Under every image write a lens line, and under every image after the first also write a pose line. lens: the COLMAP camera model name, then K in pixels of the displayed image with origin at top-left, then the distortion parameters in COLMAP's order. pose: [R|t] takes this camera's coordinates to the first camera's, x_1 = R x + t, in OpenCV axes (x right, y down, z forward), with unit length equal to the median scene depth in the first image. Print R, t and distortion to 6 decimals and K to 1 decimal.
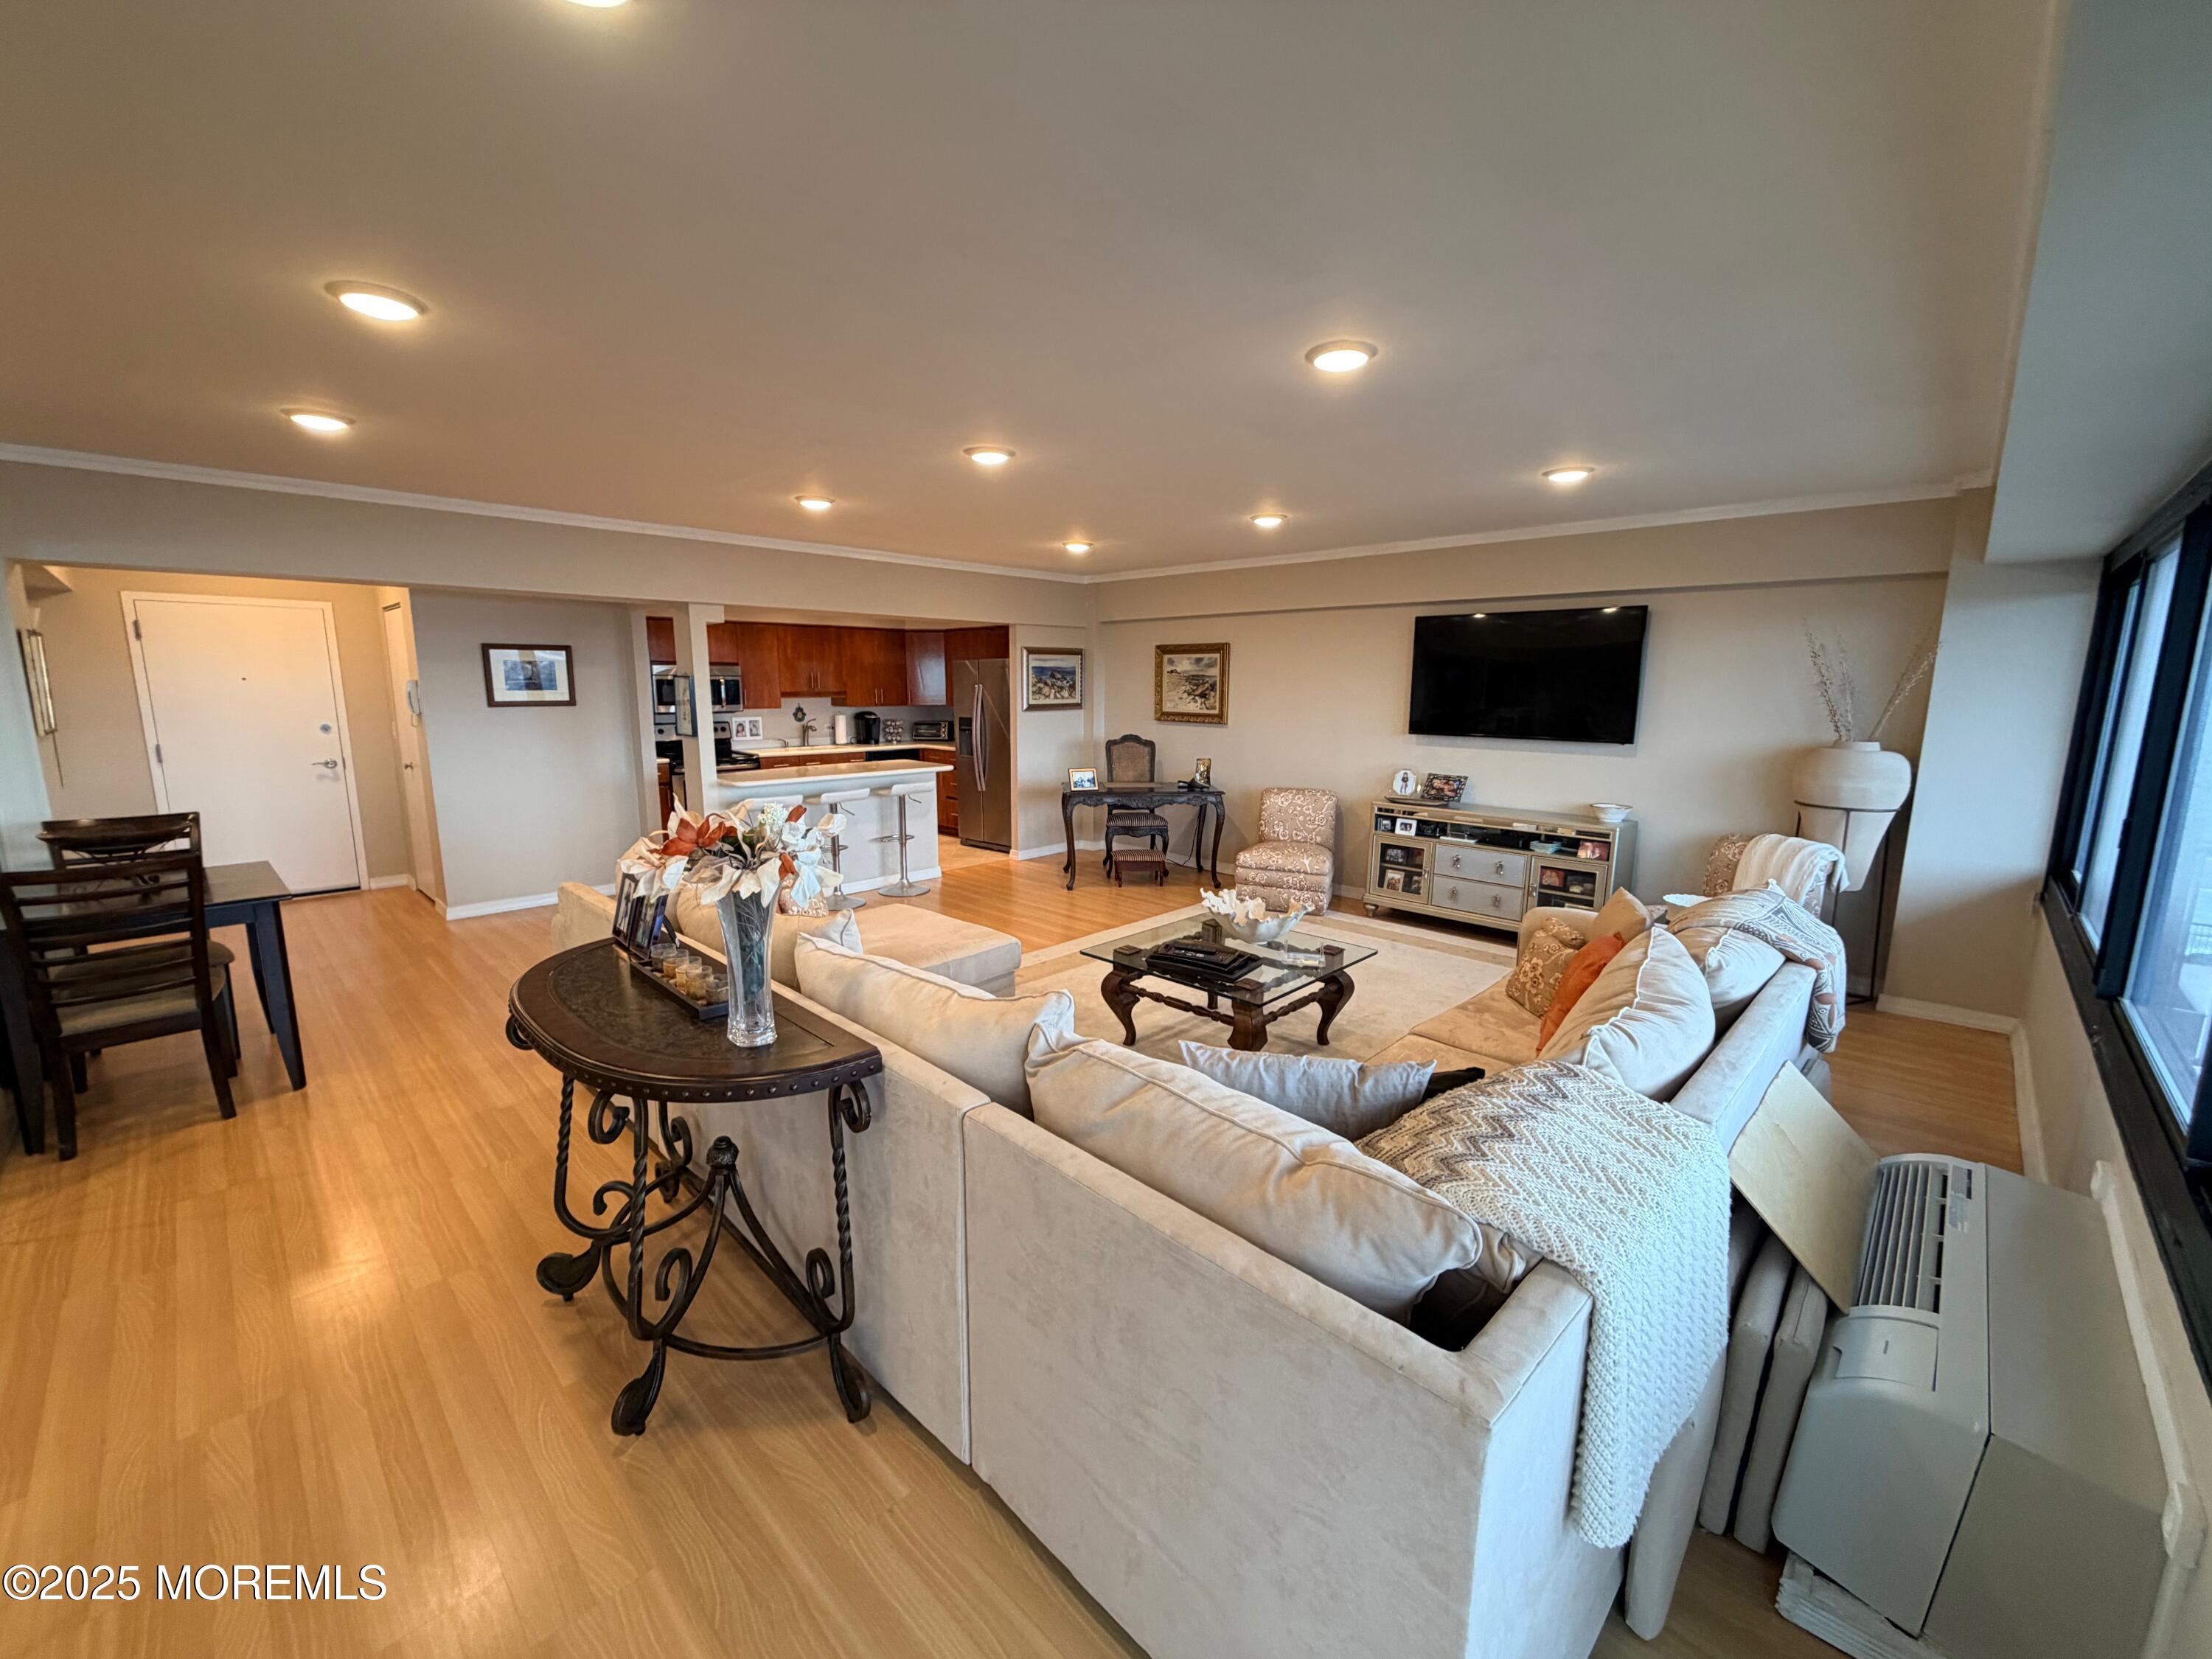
lens RADIAL K [[883.2, 0, 1105.0], [0, 883.2, 833.3], [0, 0, 1]] dist [0.008662, -0.000610]
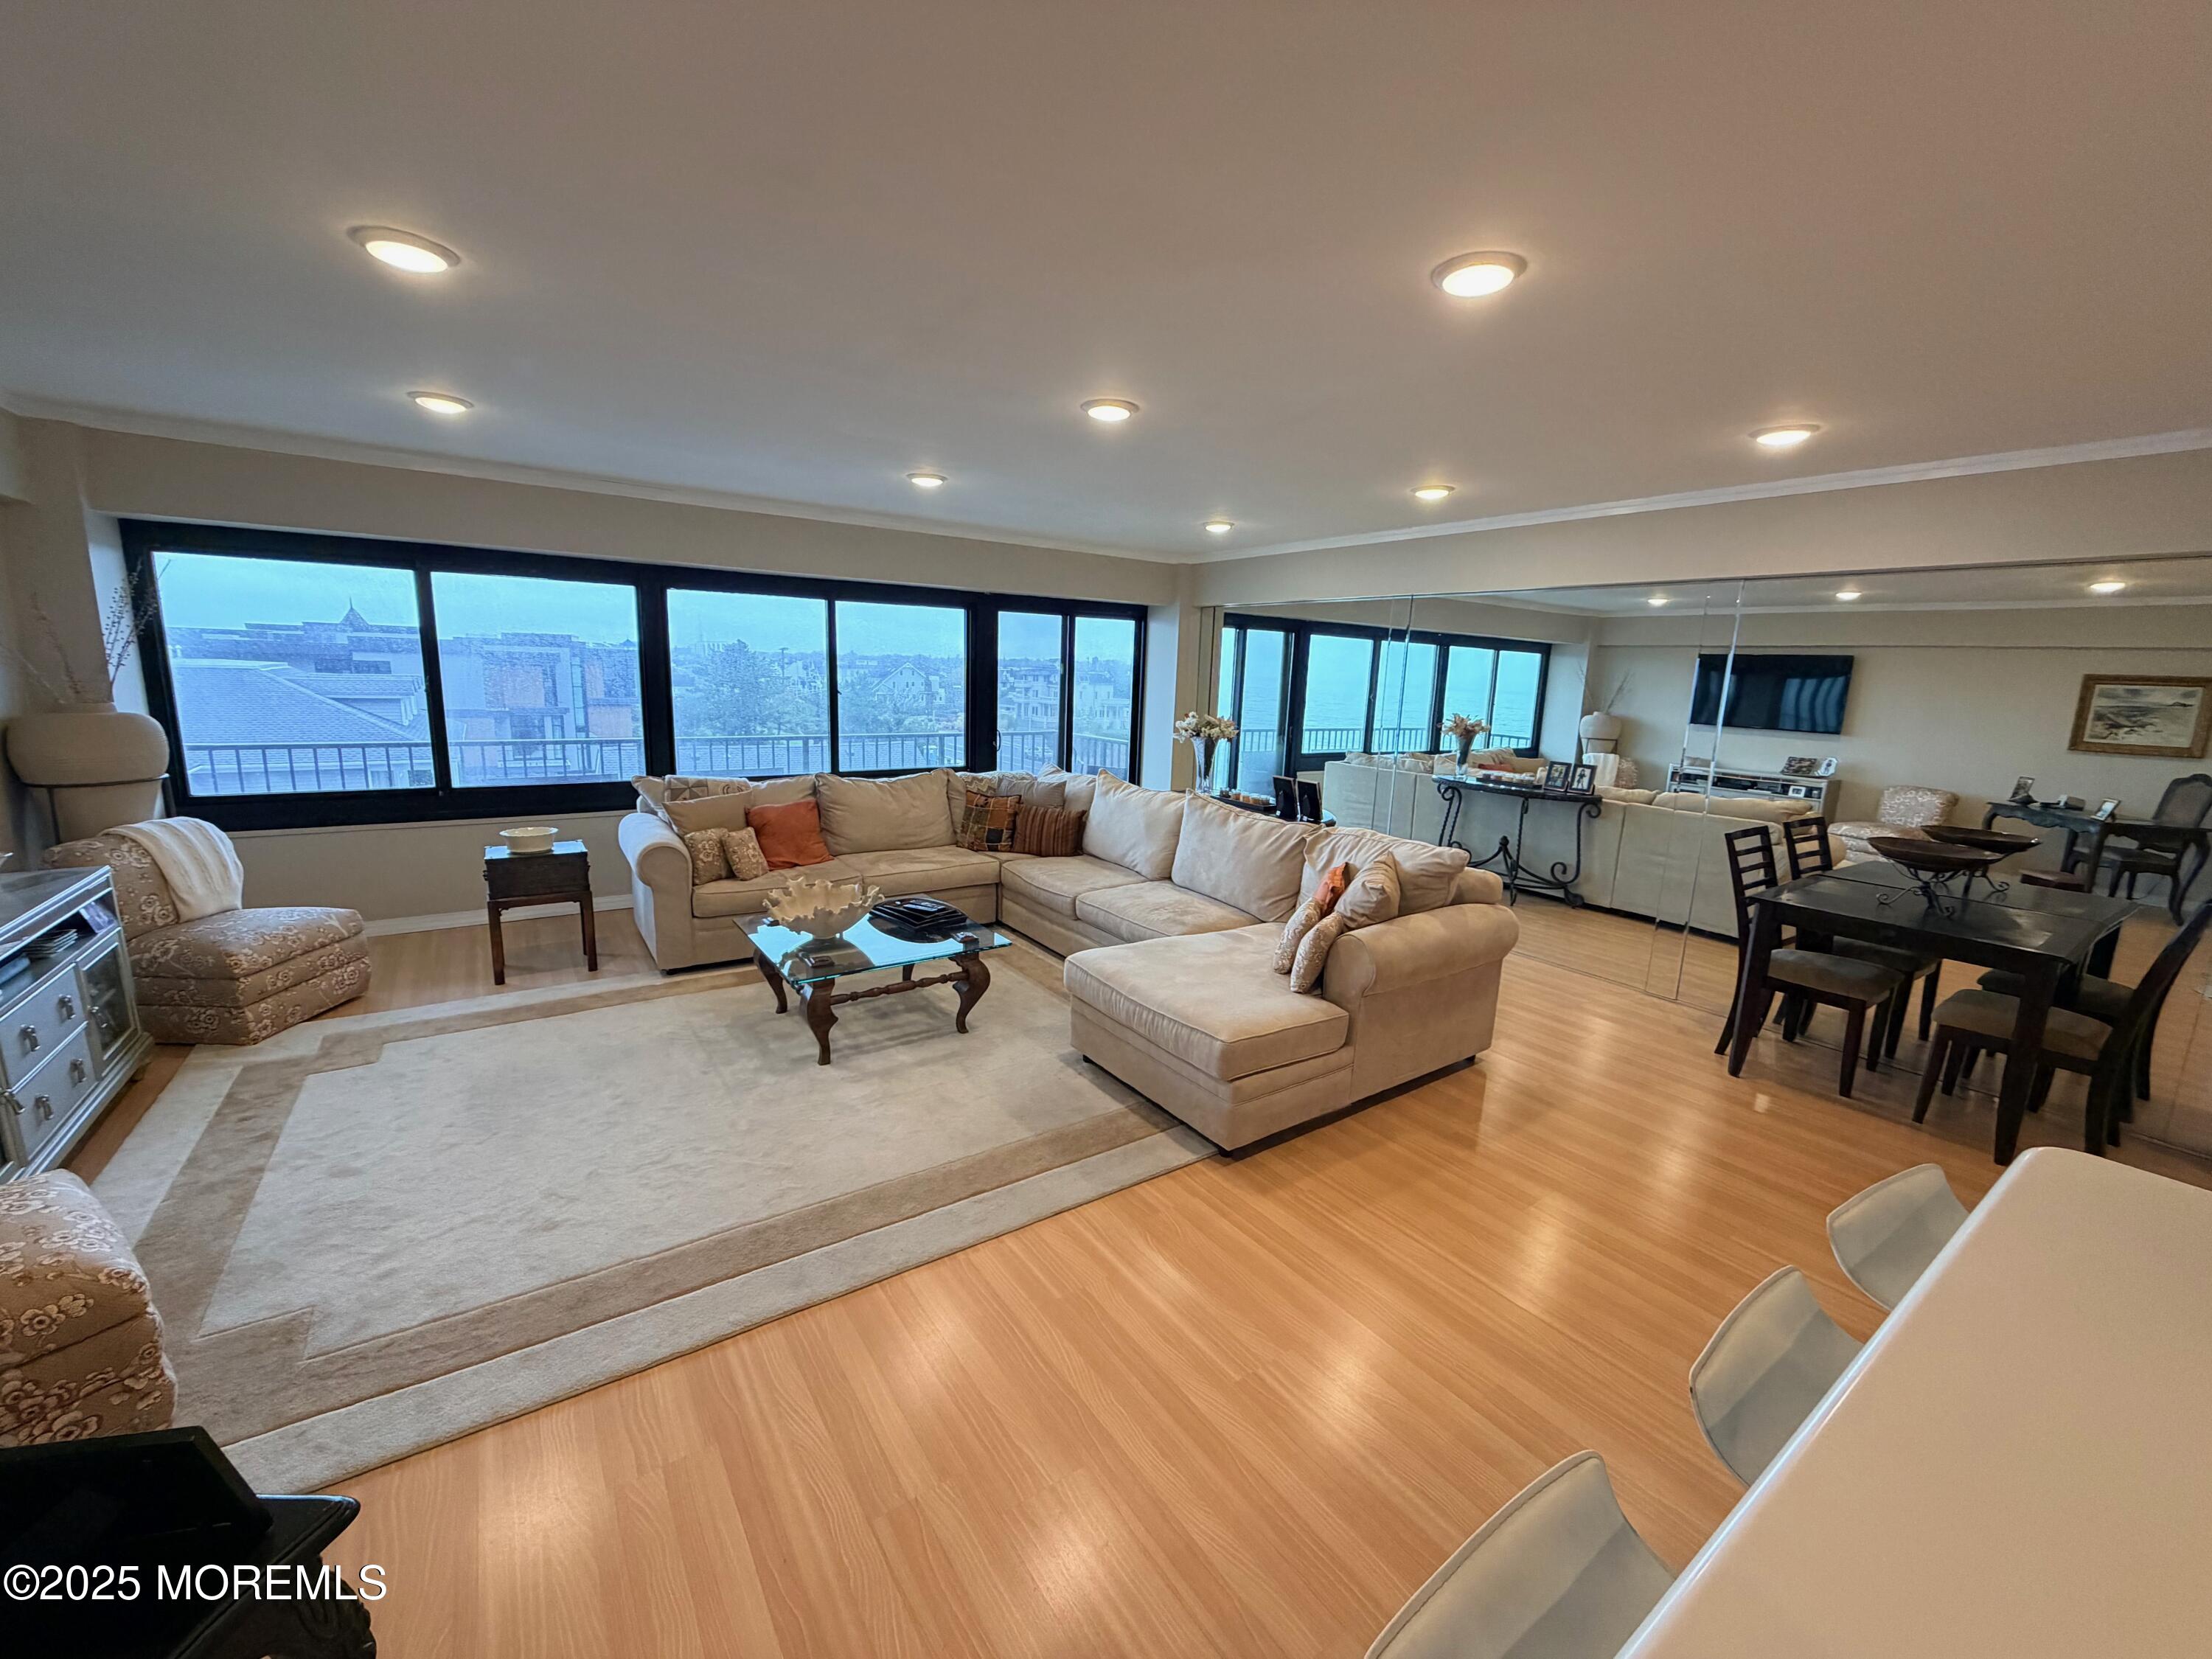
lens RADIAL K [[883.2, 0, 1107.5], [0, 883.2, 829.6], [0, 0, 1]] dist [0.008662, -0.000610]
pose [[-0.980874, -0.073685, 0.180156, -0.184623], [-0.008424, 0.940778, 0.338918, -0.199853], [-0.194460, 0.330919, -0.923406, 1.152540]]
